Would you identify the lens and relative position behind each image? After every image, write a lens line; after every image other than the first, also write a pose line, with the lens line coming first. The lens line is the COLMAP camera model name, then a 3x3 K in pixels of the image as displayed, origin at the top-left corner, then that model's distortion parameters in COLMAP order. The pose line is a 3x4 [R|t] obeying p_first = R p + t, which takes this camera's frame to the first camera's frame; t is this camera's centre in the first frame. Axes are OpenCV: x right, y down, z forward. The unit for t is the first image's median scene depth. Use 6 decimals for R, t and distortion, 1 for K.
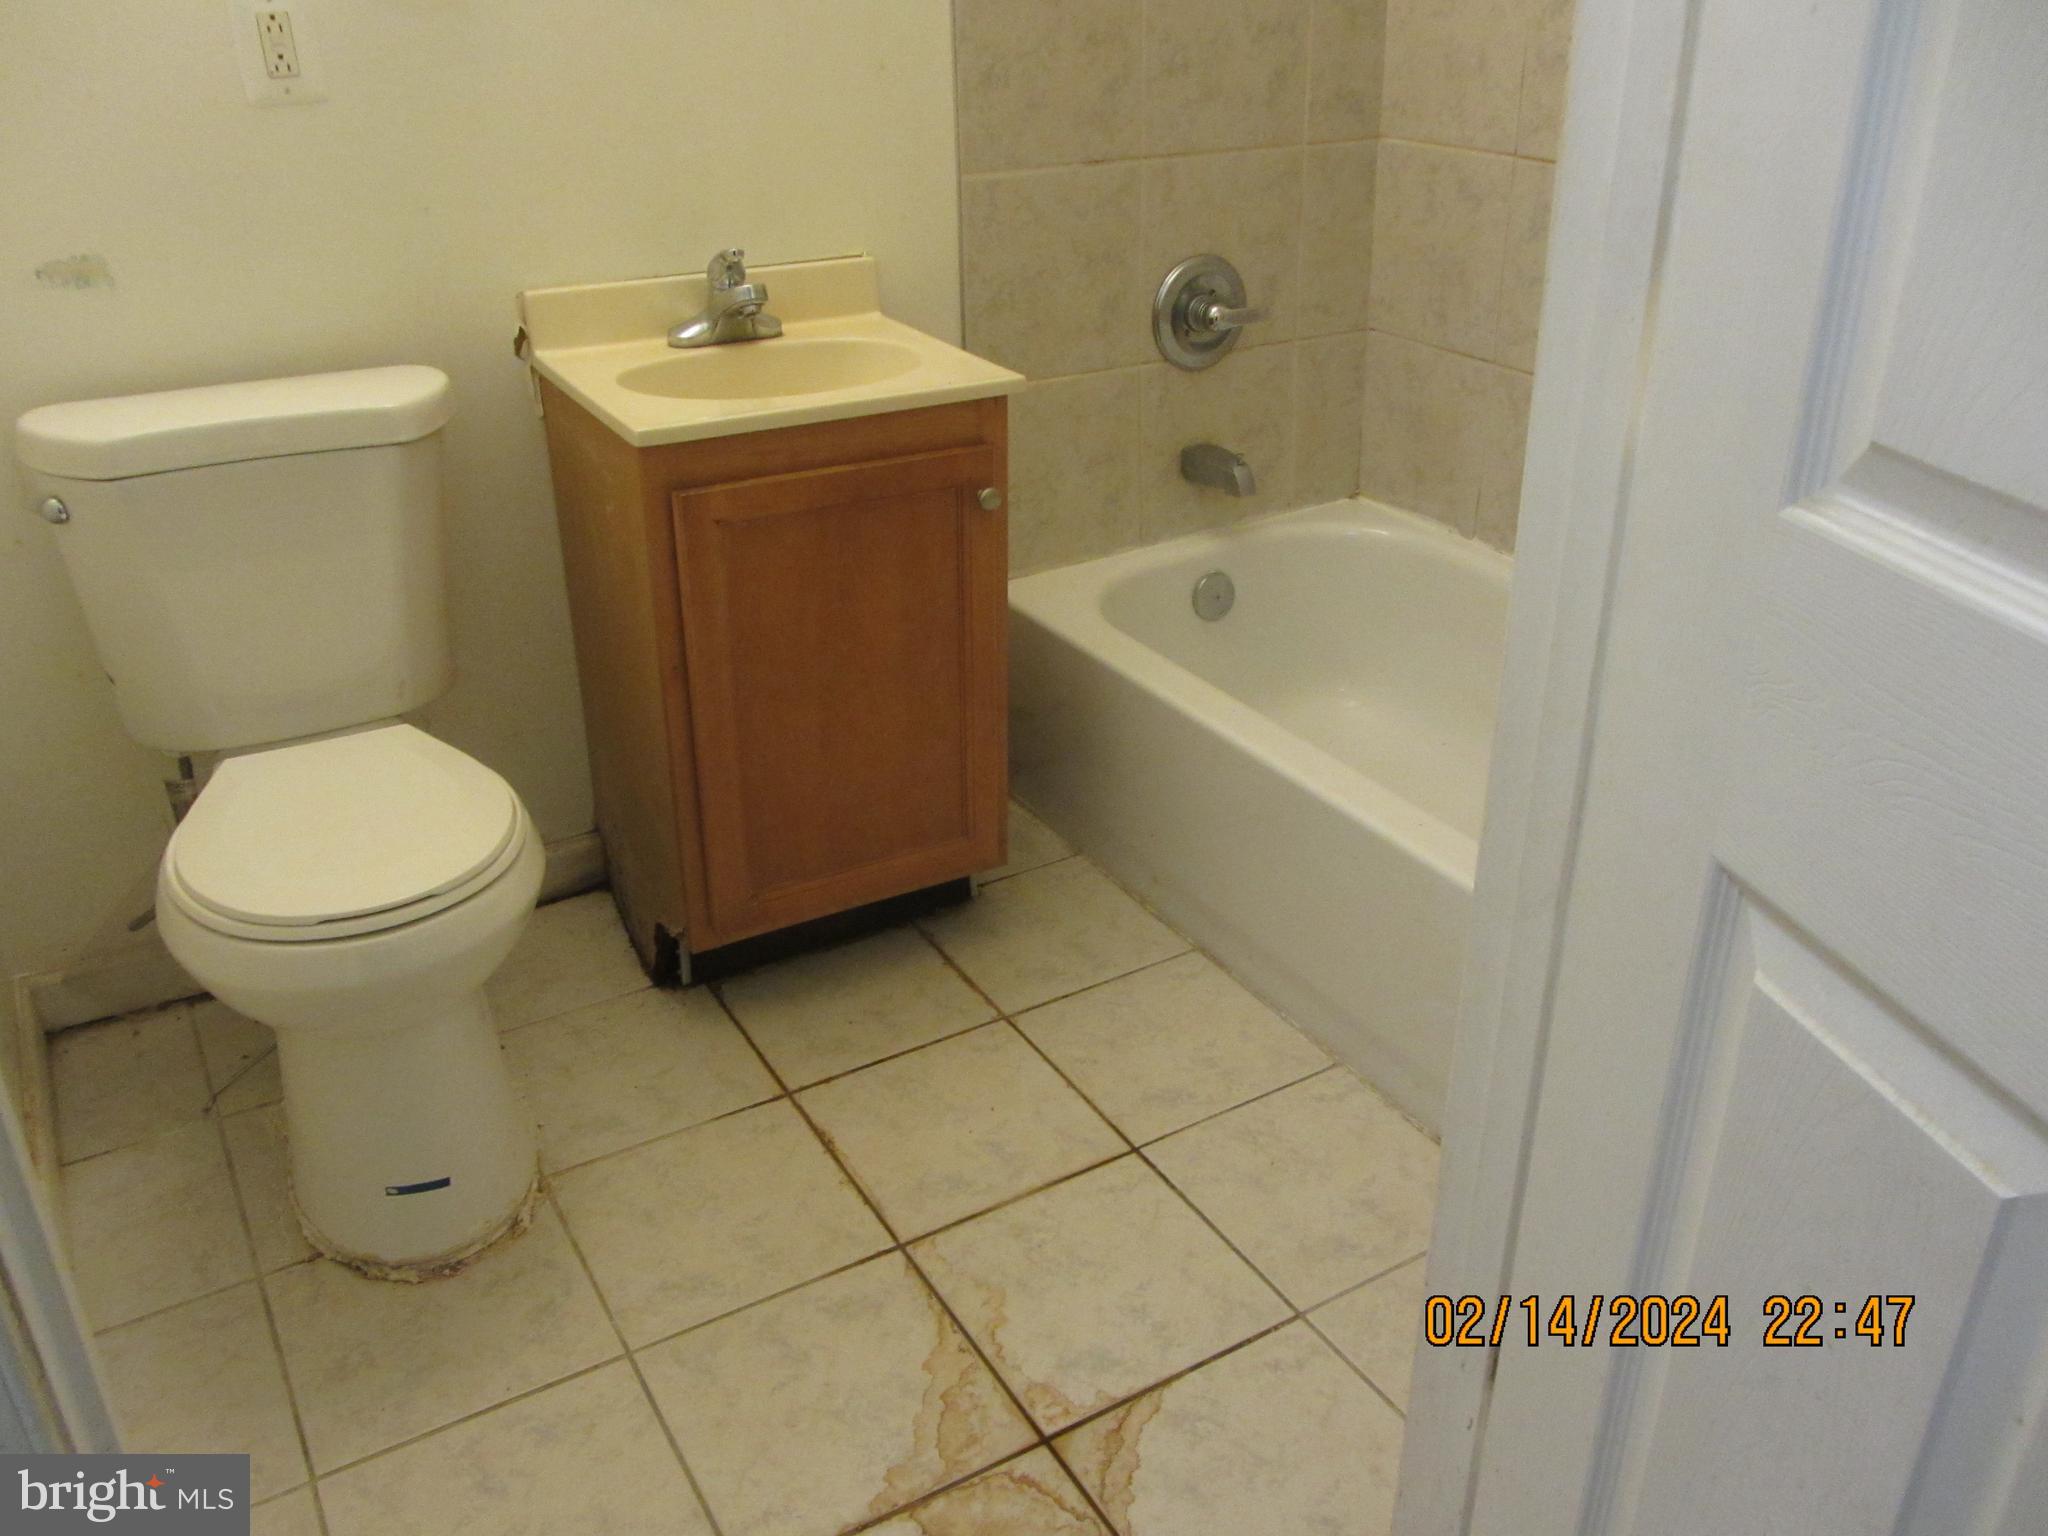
lens RADIAL K [[1686.4, 0, 1028.2], [0, 1686.4, 757.6], [0, 0, 1]] dist [-0.032498, 0.008799]
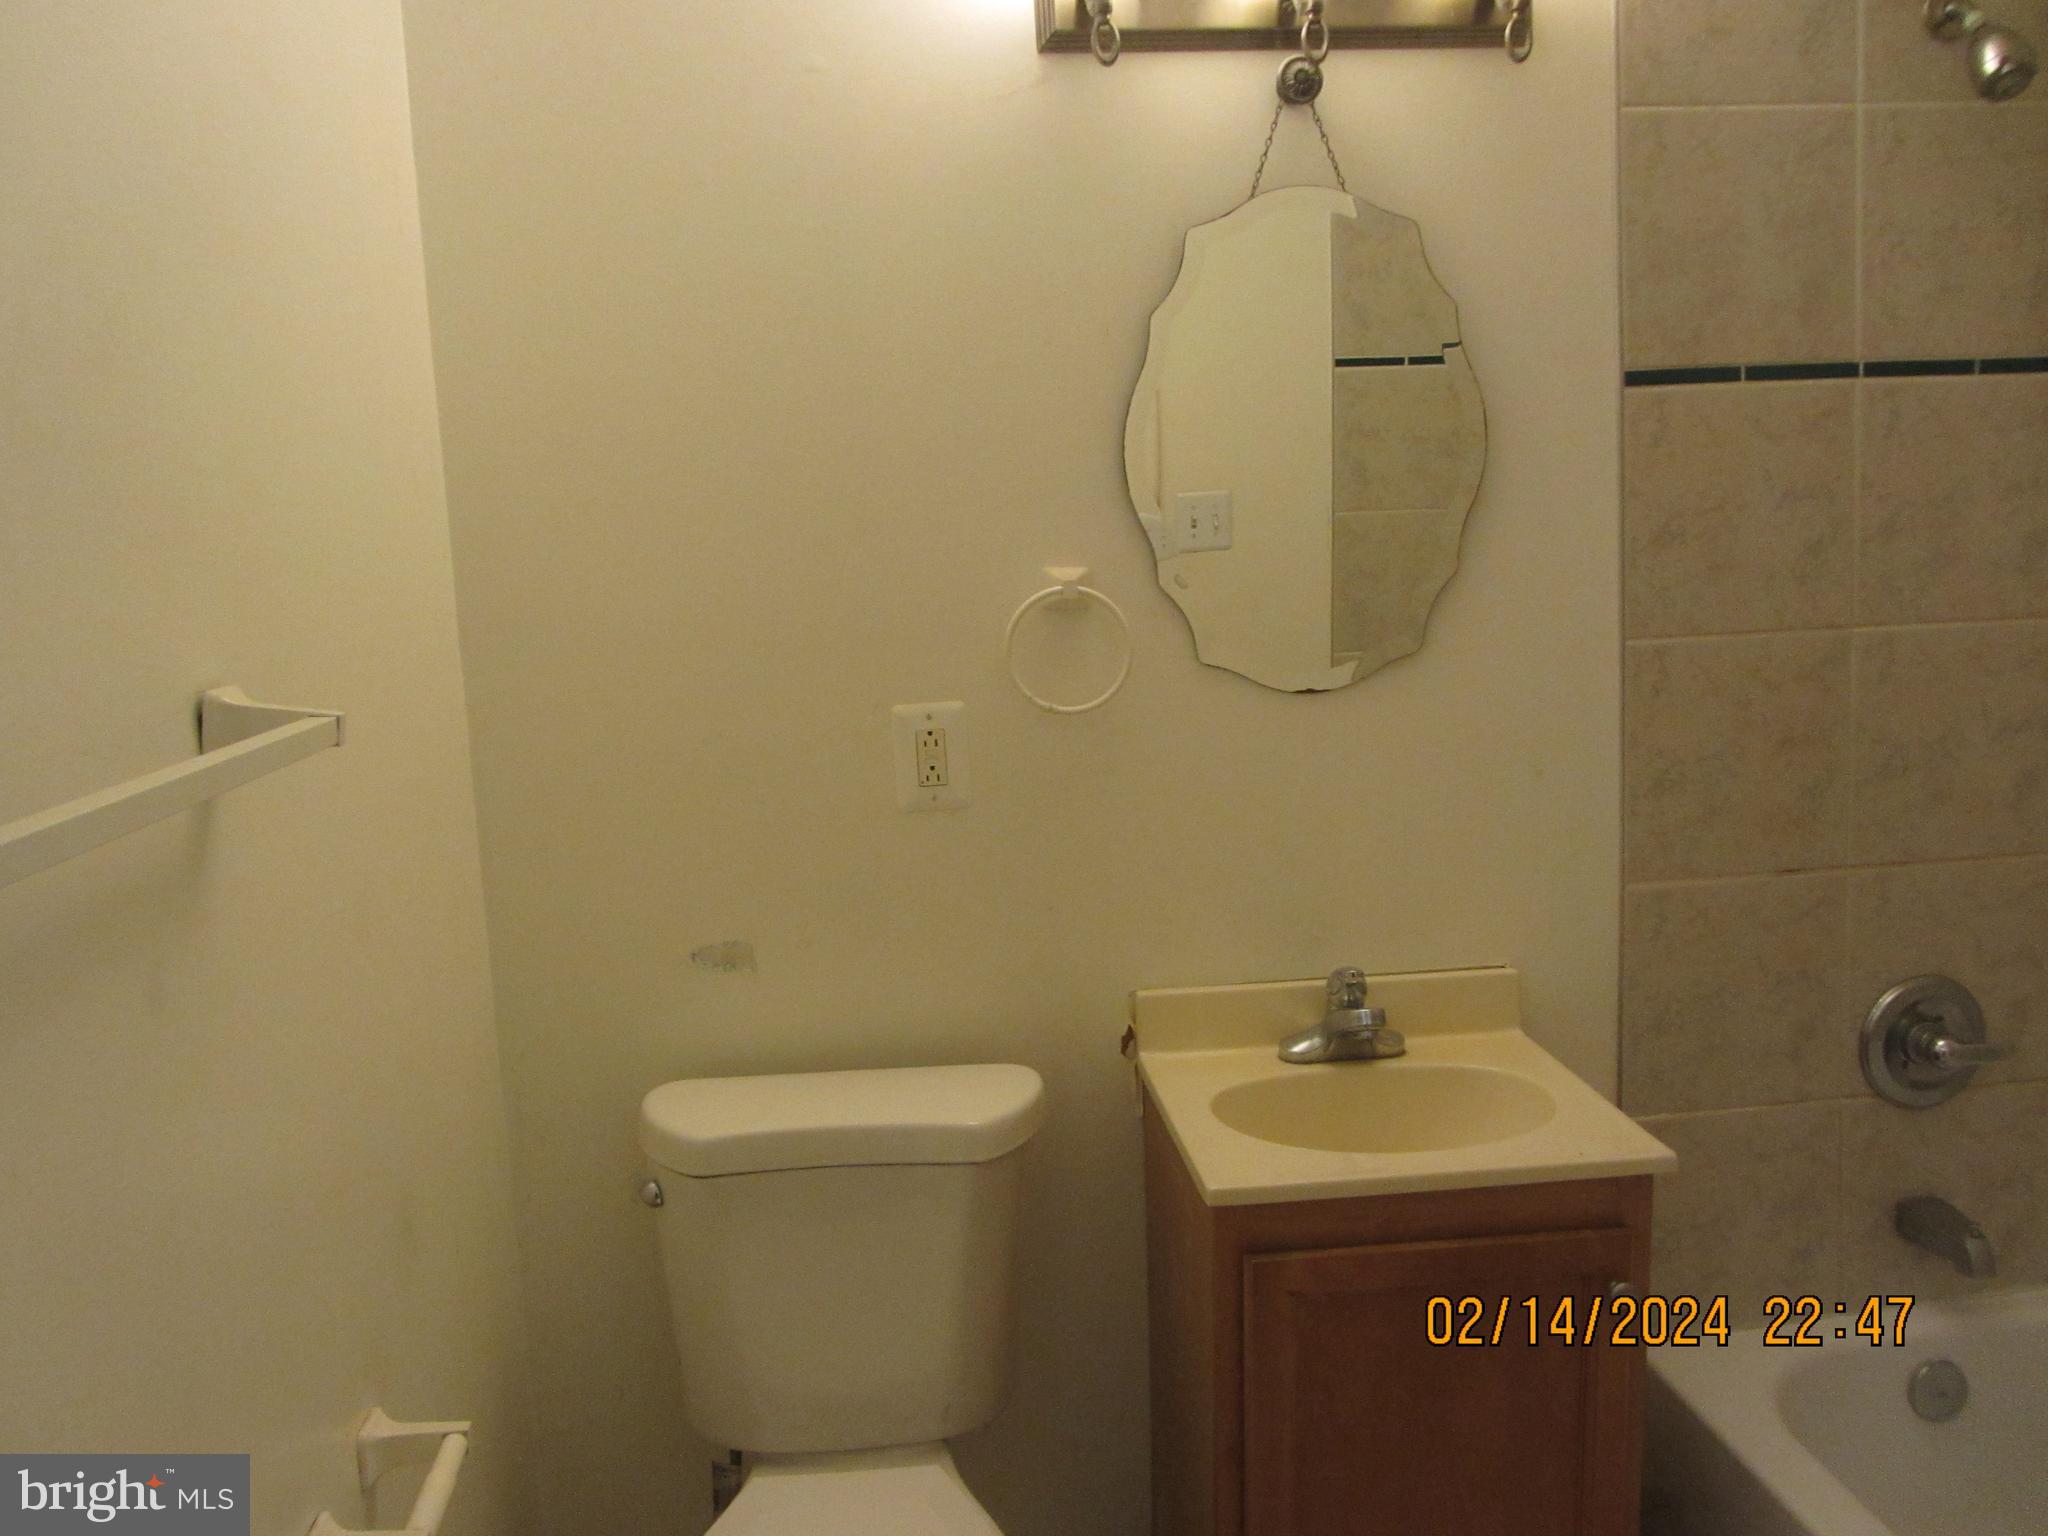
lens RADIAL K [[1686.4, 0, 1035.1], [0, 1686.4, 779.8], [0, 0, 1]] dist [-0.032498, 0.008799]
pose [[0.916643, 0.033614, -0.398291, 0.029086], [-0.149791, 0.952729, -0.264330, -0.124770], [0.370578, 0.301956, 0.878347, 0.083197]]
